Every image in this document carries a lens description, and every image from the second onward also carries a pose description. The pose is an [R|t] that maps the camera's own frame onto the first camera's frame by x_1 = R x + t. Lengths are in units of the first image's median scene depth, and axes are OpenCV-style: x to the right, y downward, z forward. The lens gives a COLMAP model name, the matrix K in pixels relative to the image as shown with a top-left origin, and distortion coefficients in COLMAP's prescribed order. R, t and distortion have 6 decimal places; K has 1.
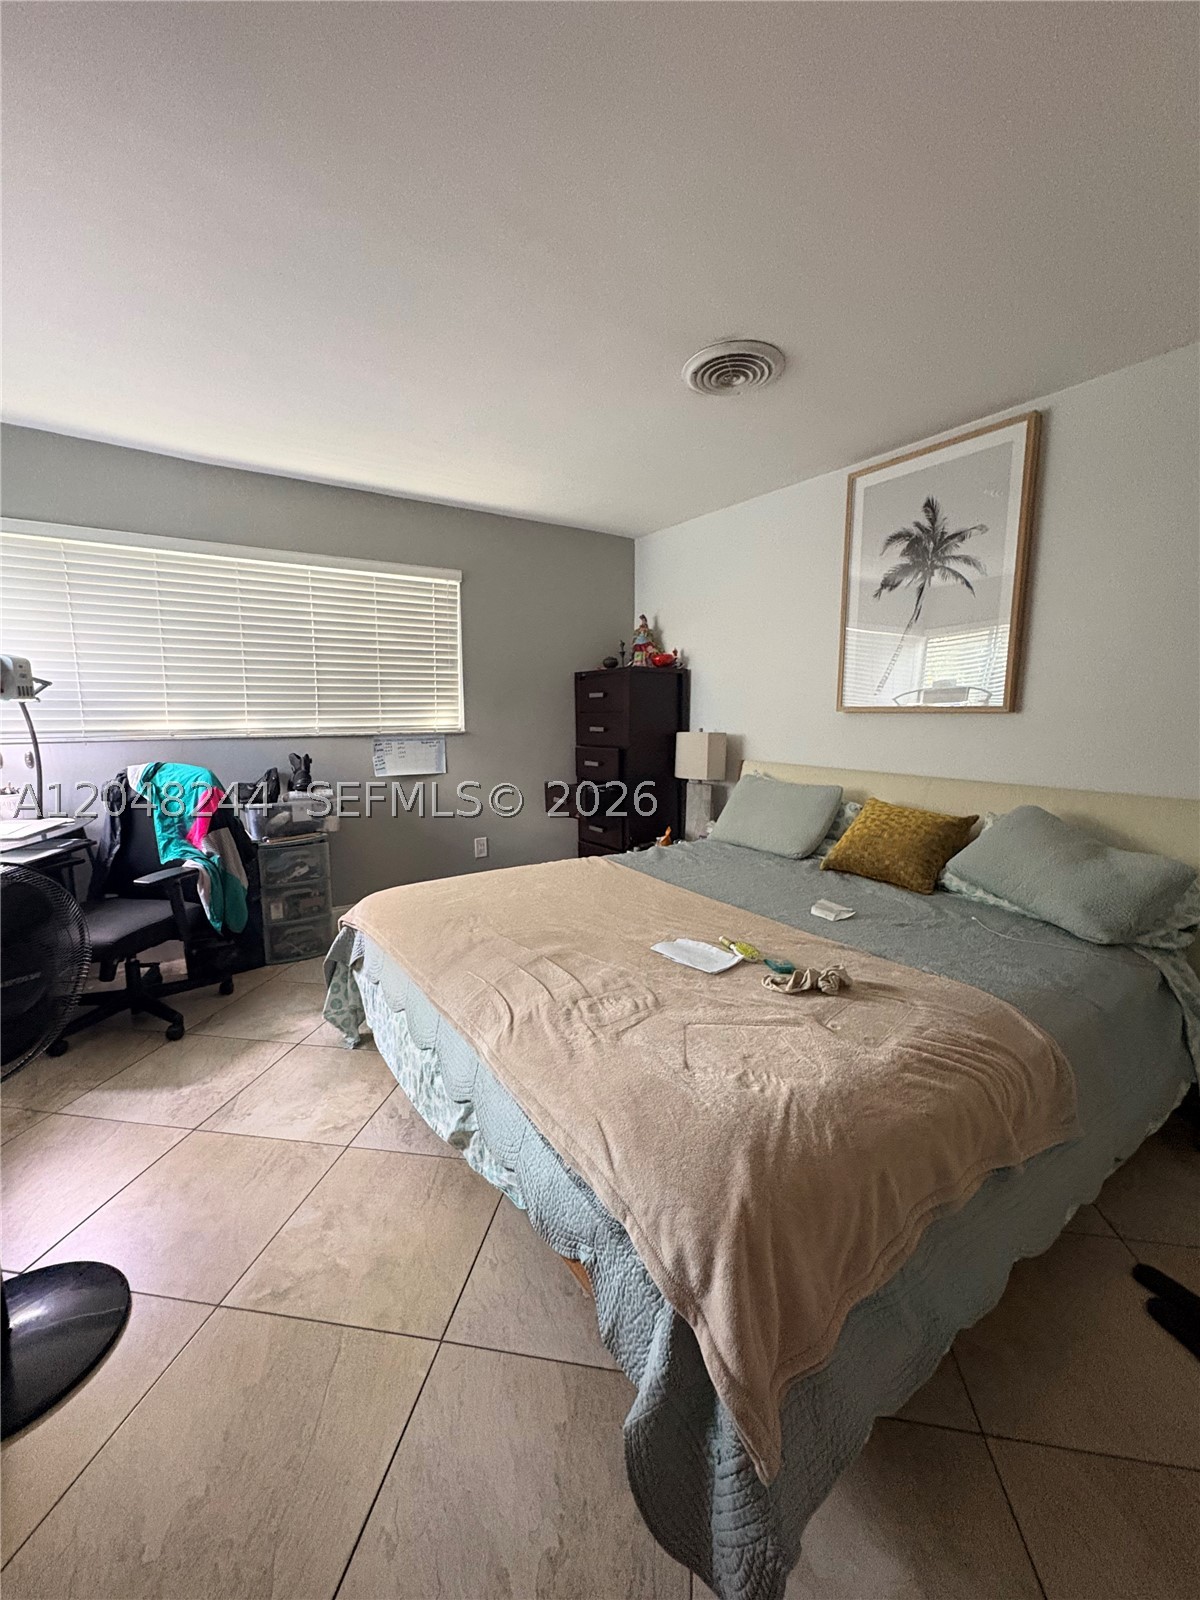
lens RADIAL K [[649.5, 0, 607.3], [0, 649.5, 800.0], [0, 0, 1]] dist [0.008700, 0.000481]
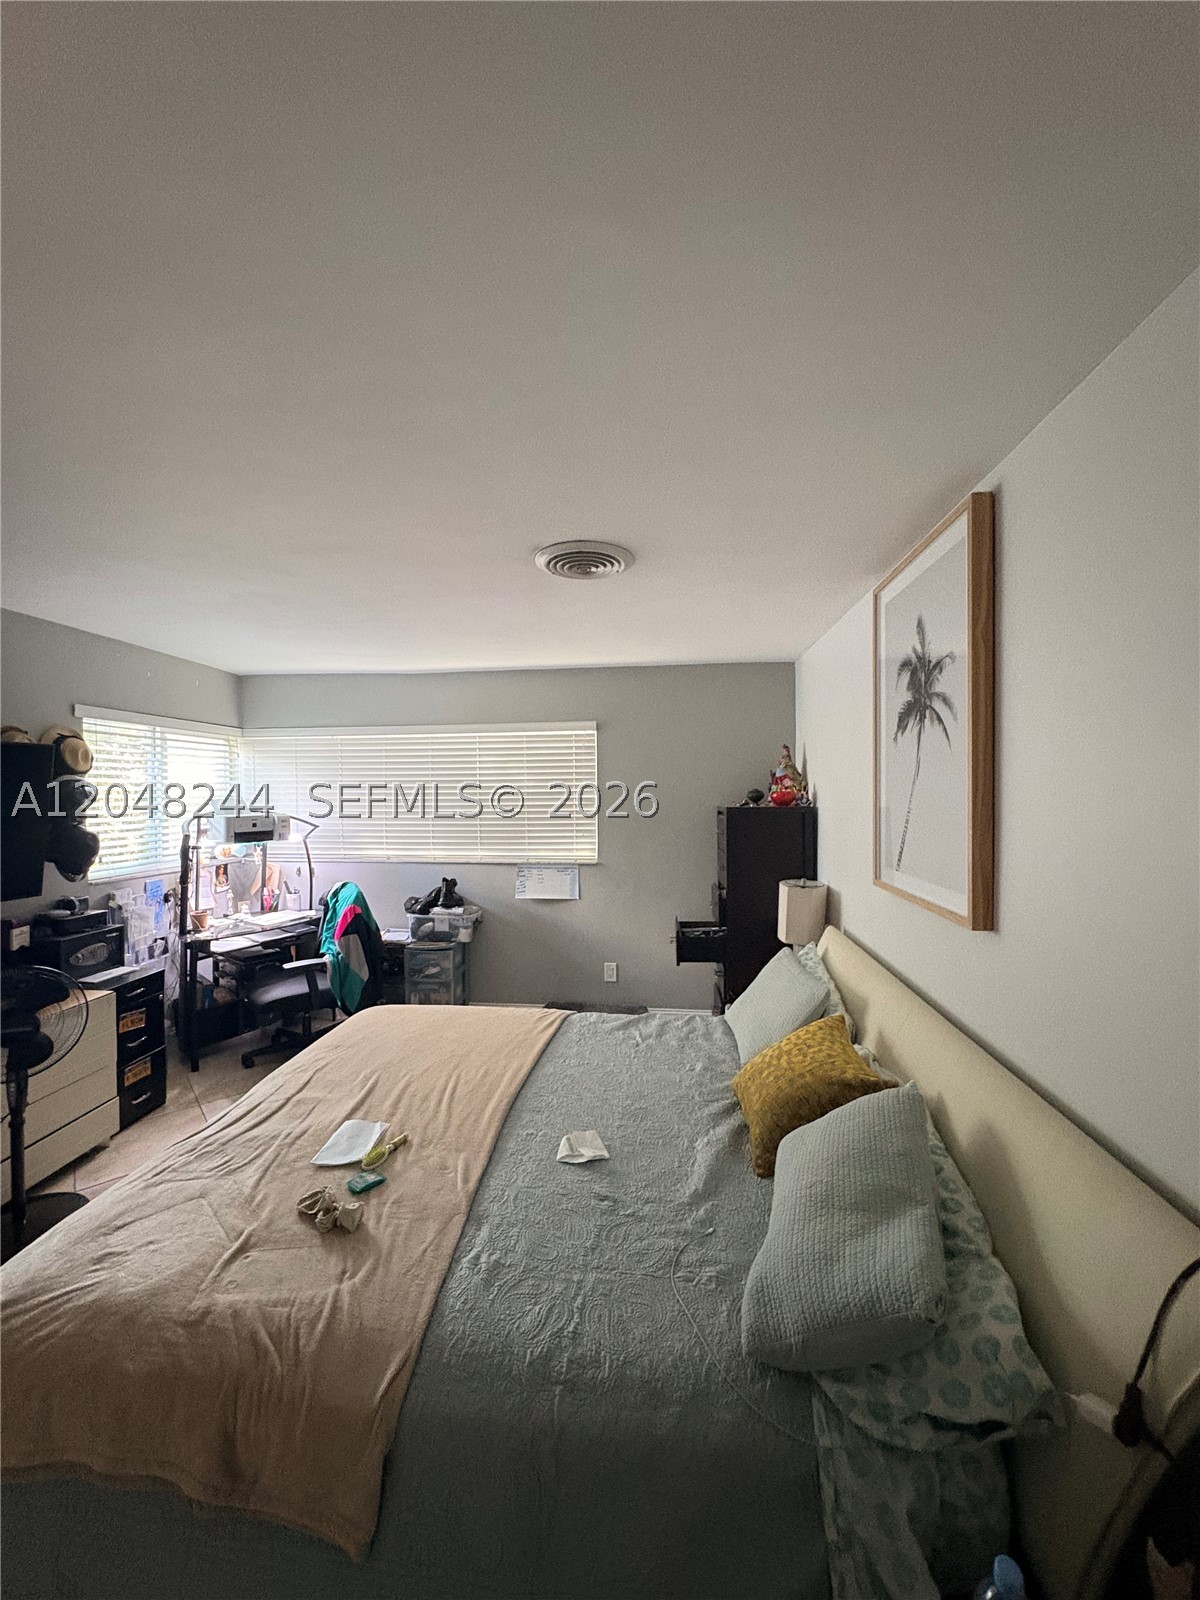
lens RADIAL K [[649.5, 0, 597.7], [0, 649.5, 796.4], [0, 0, 1]] dist [0.008700, 0.000481]
pose [[0.752816, 0.005097, -0.658212, 0.599560], [-0.088608, 0.991653, -0.093665, -0.136376], [0.652240, 0.128836, 0.746983, 0.204461]]
